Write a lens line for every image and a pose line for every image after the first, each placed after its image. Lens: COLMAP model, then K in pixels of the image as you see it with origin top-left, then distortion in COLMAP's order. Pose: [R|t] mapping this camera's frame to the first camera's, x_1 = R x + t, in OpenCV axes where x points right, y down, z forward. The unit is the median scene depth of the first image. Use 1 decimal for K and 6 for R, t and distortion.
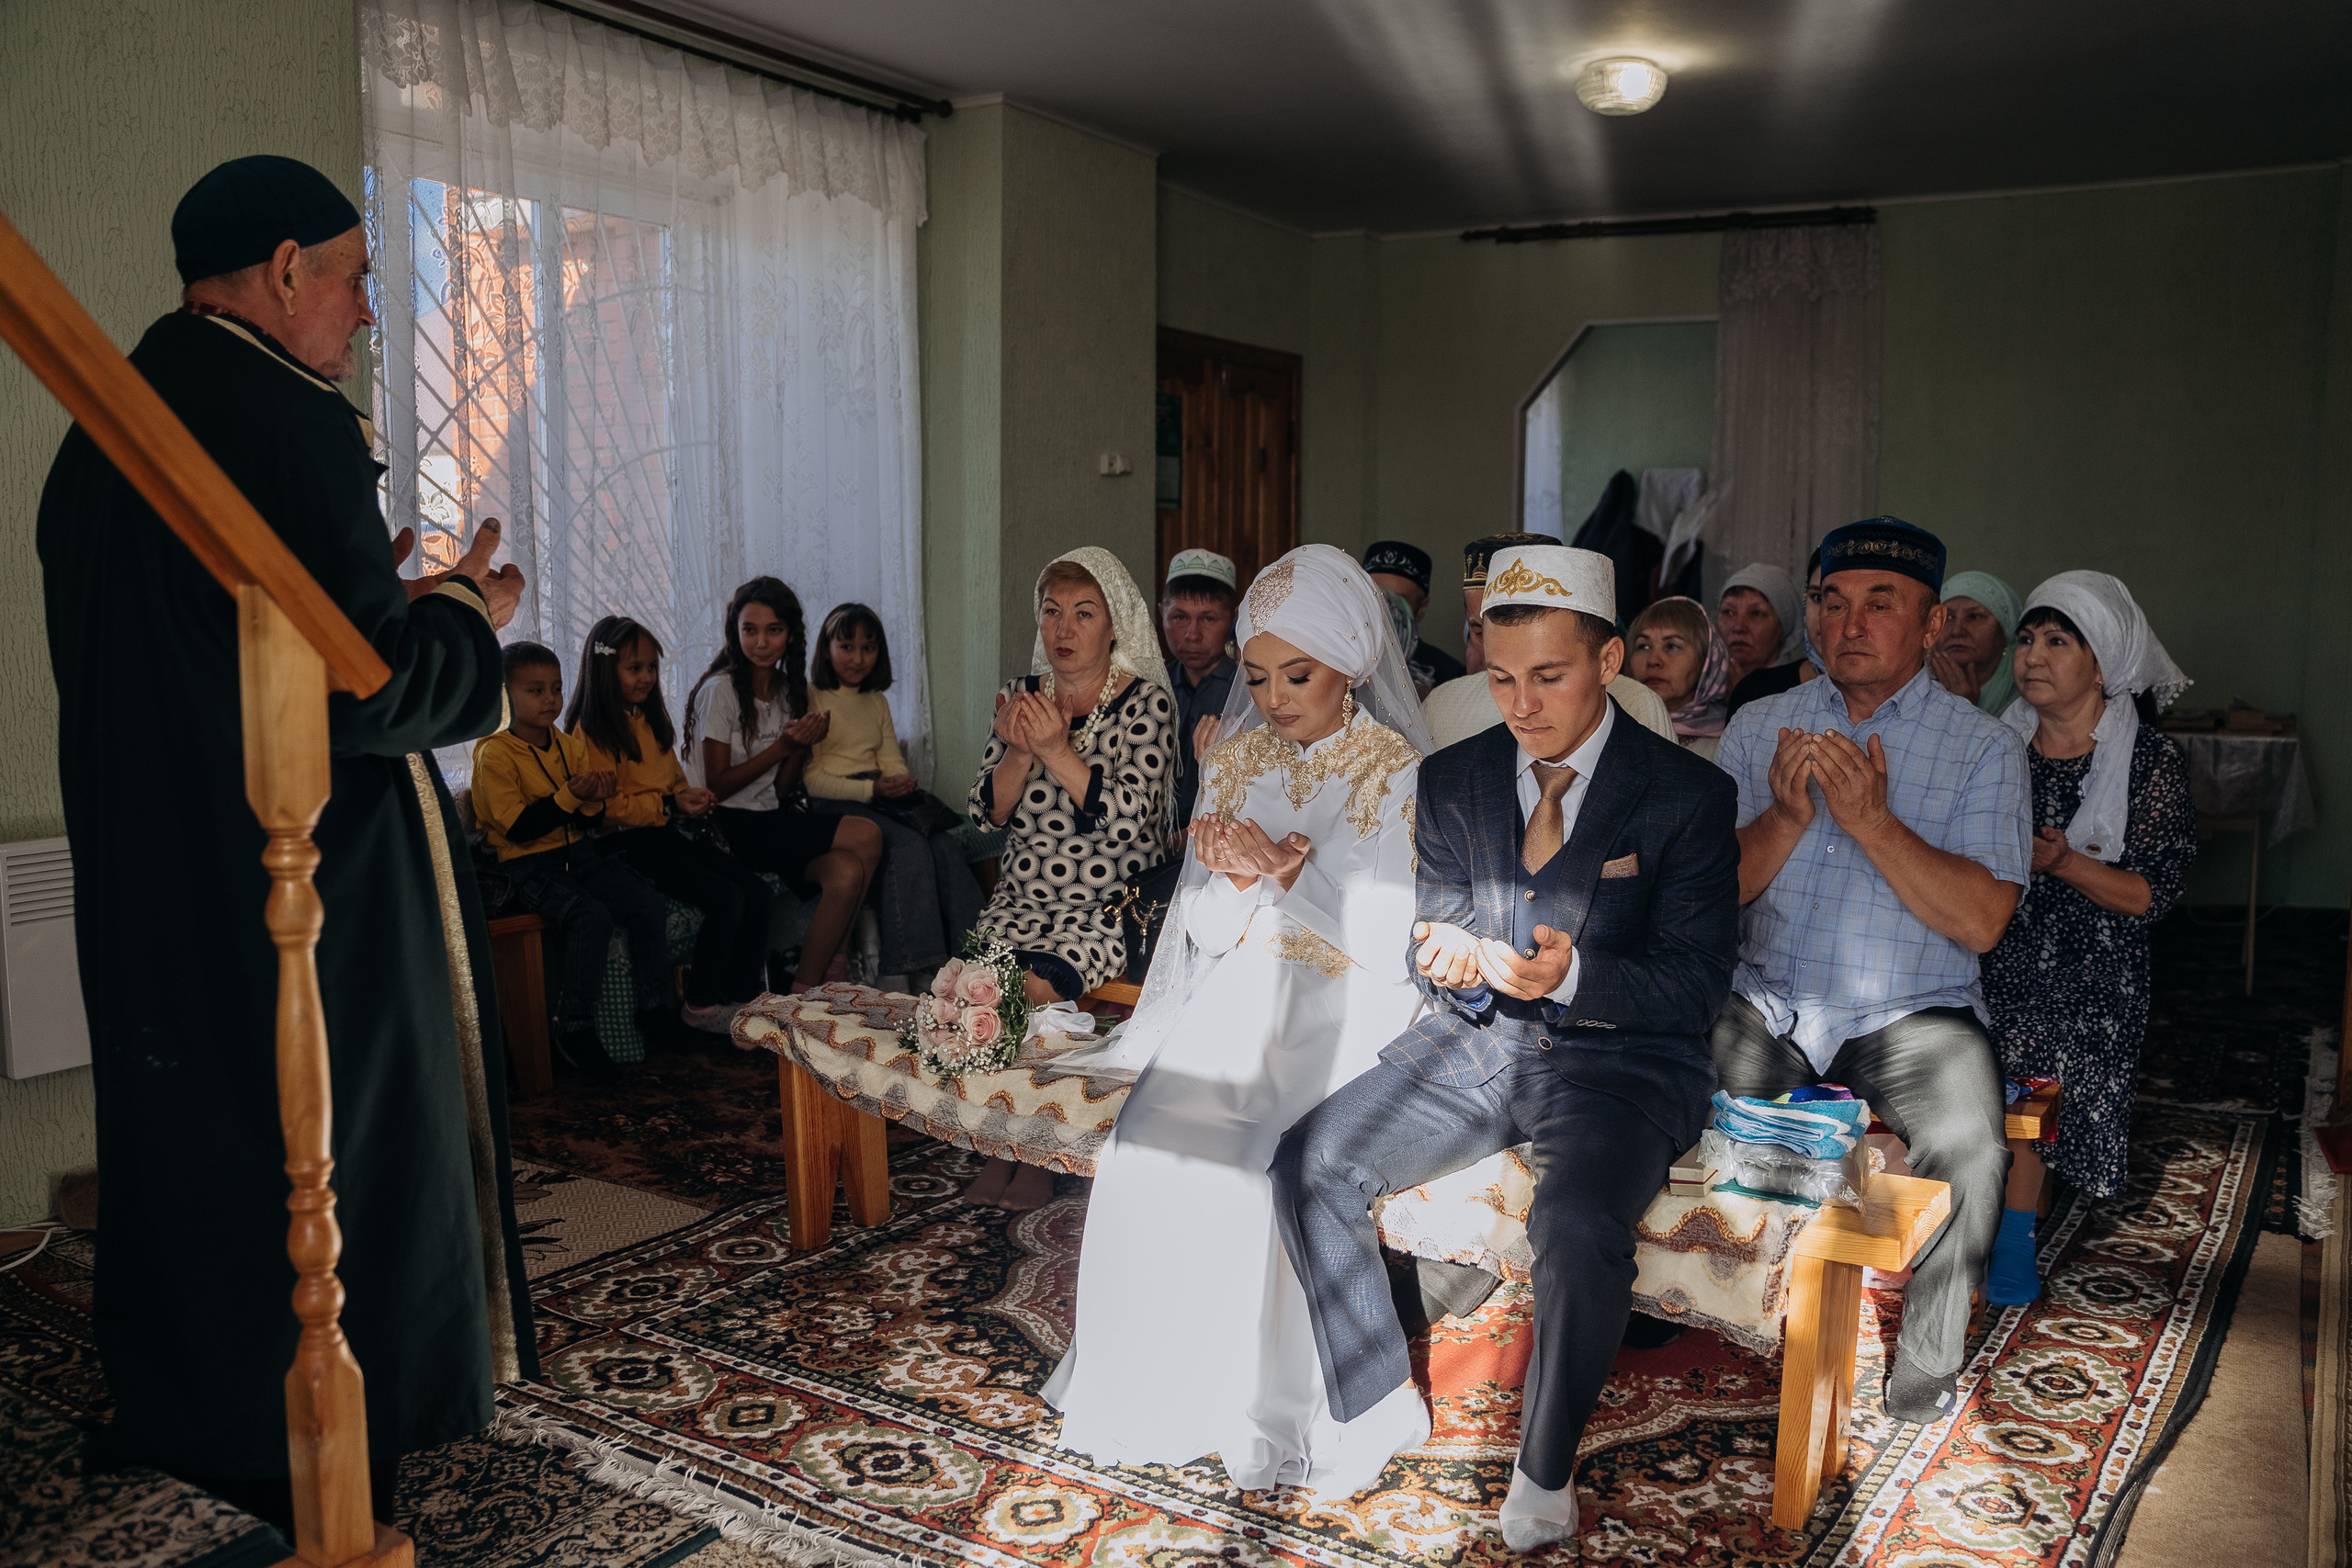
lens RADIAL K [[1914.3, 0, 1176.0], [0, 1914.3, 784.0], [0, 0, 1]] dist [-0.123030, 0.115308]
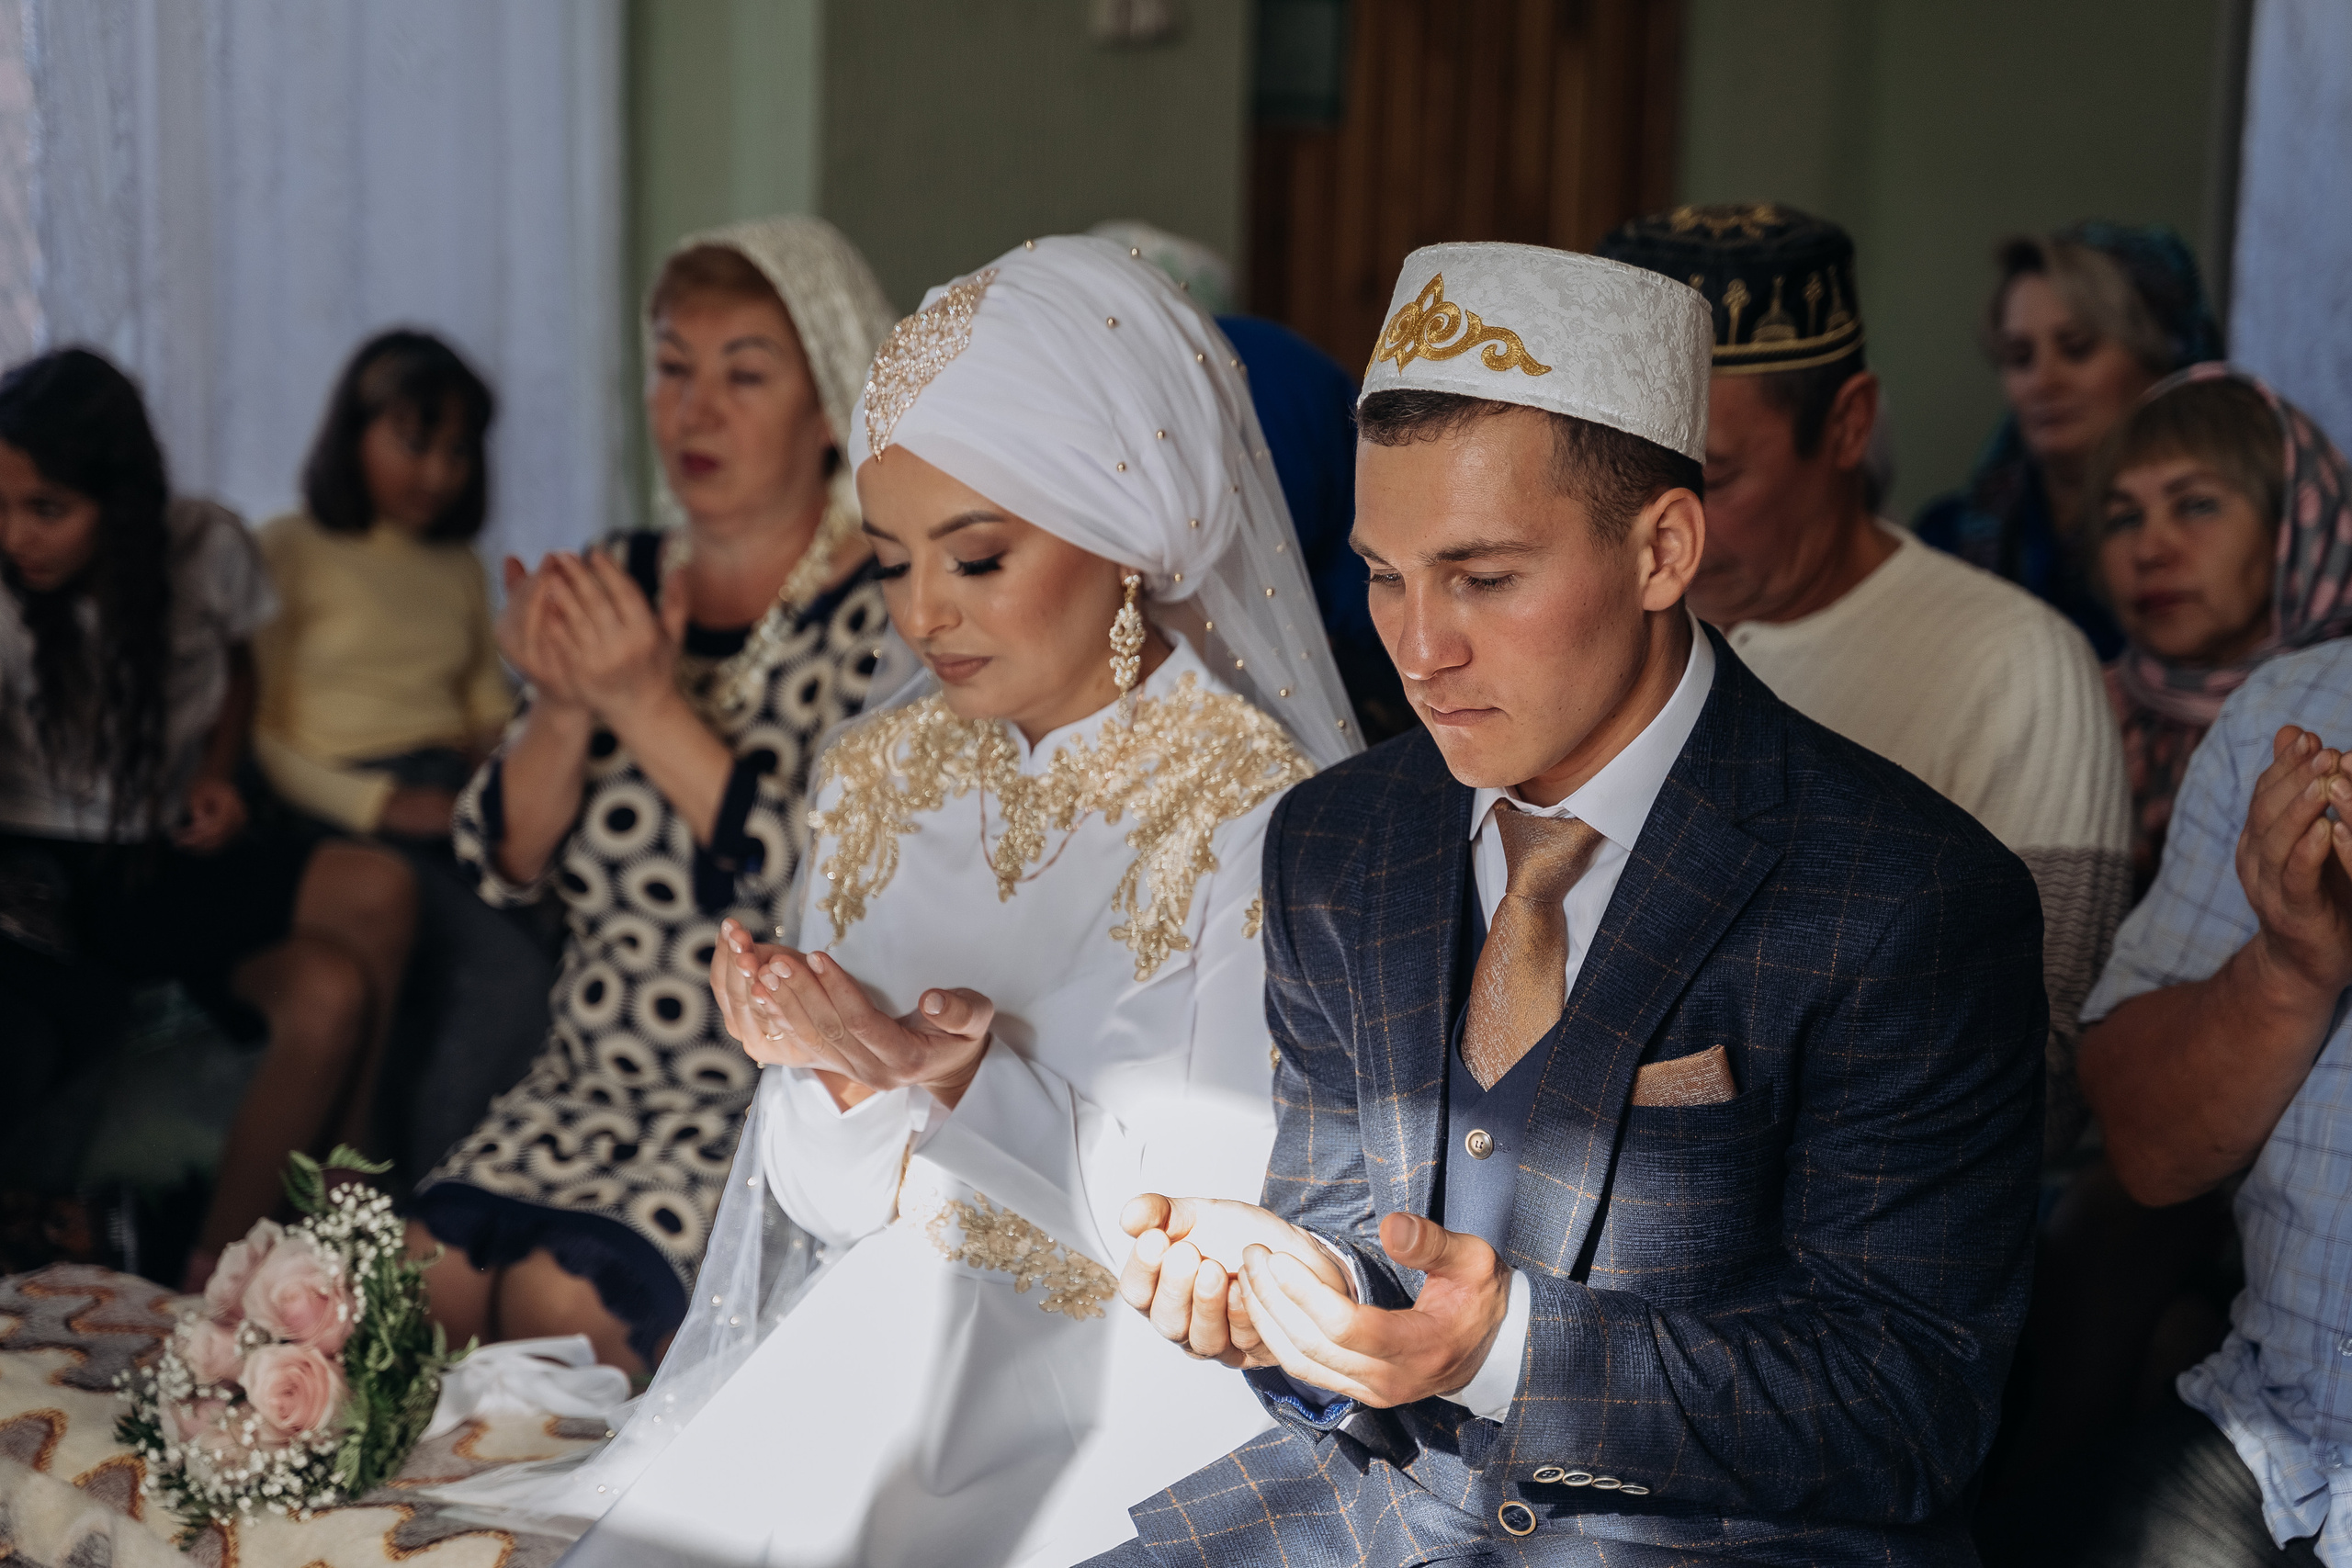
lens RADIAL K [[4703.2, 0, 1177.4], [0, 4703.2, 787.7], [0, 0, 1]] dist [-0.068195, 2.807318]
pose [[0.992226, 0.037216, -0.118750, 0.189802], [-0.036619, 0.999303, 0.007205, -0.014647], [0.118935, -0.002800, 0.992898, 0.032334]]
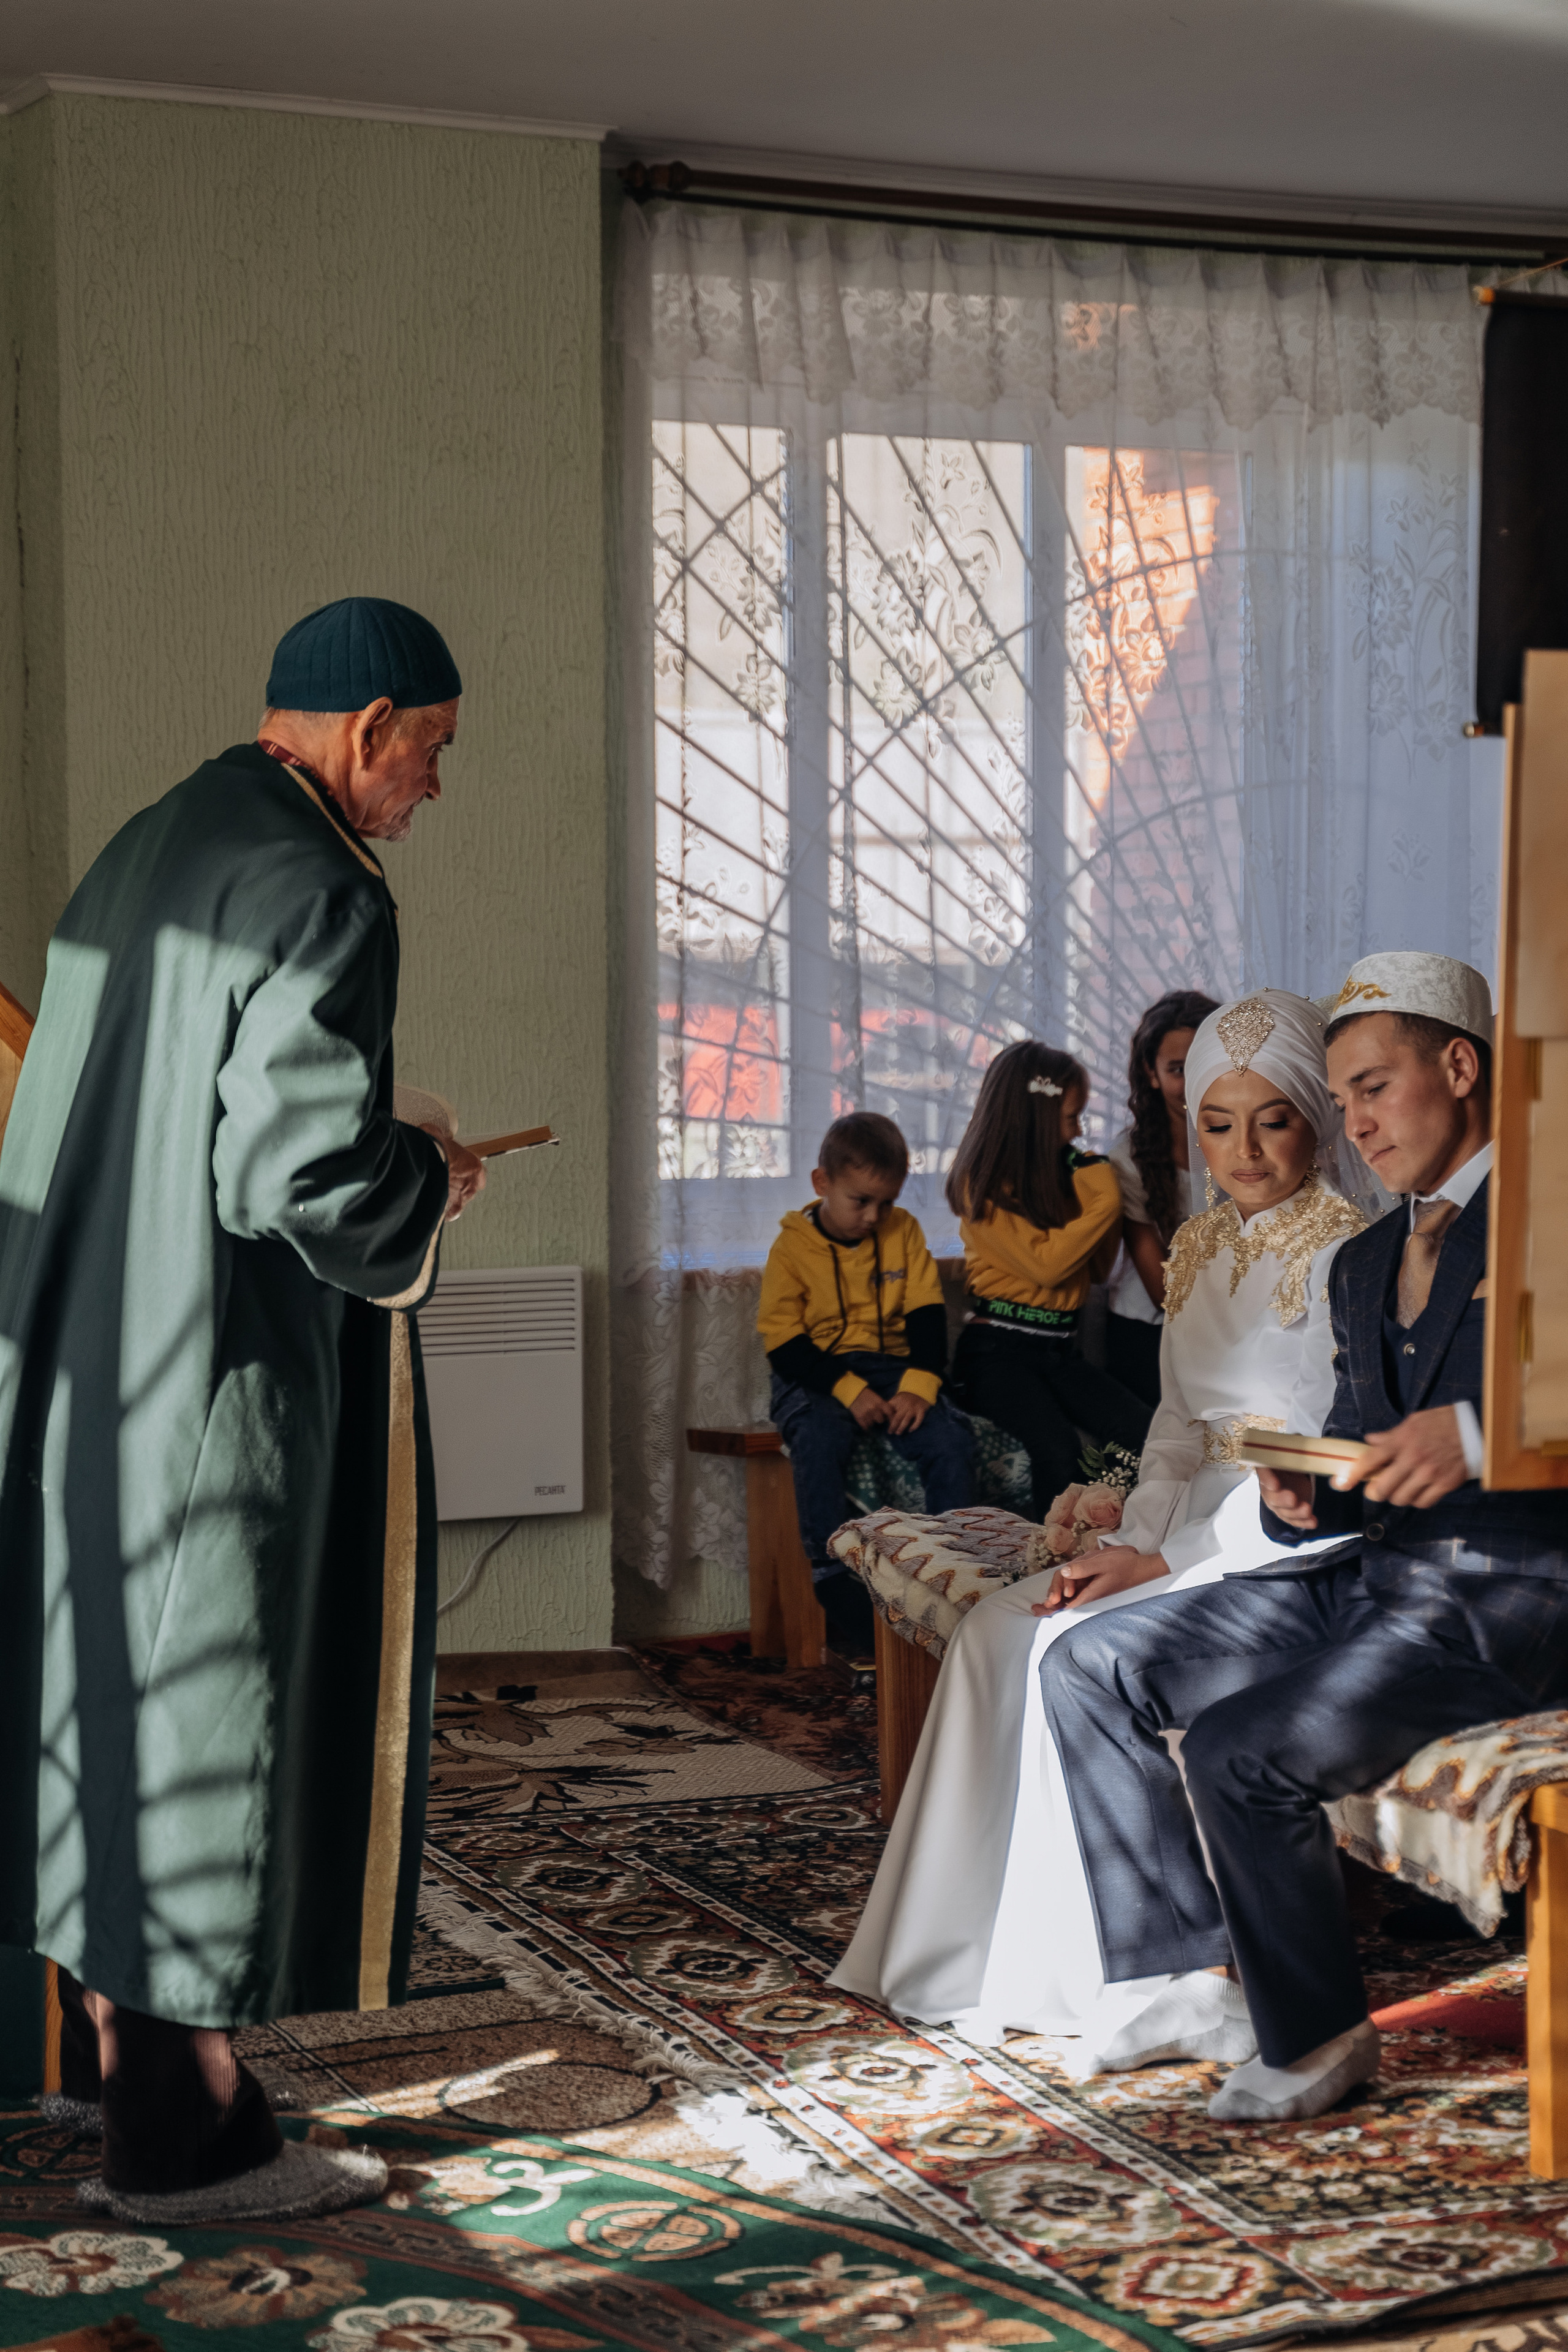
lens RADIAL K [[4308.0, 0, 791.8], [0, 4308.0, 1158.9], [0, 0, 1]] dist [0.243542, 0.306400]
pose [[0.823083, 0.025901, -0.567331, 0.868291], [-0.058126, 0.997555, -0.038787, 0.036940], [0.564939, 0.064901, 0.822576, -0.610150]]
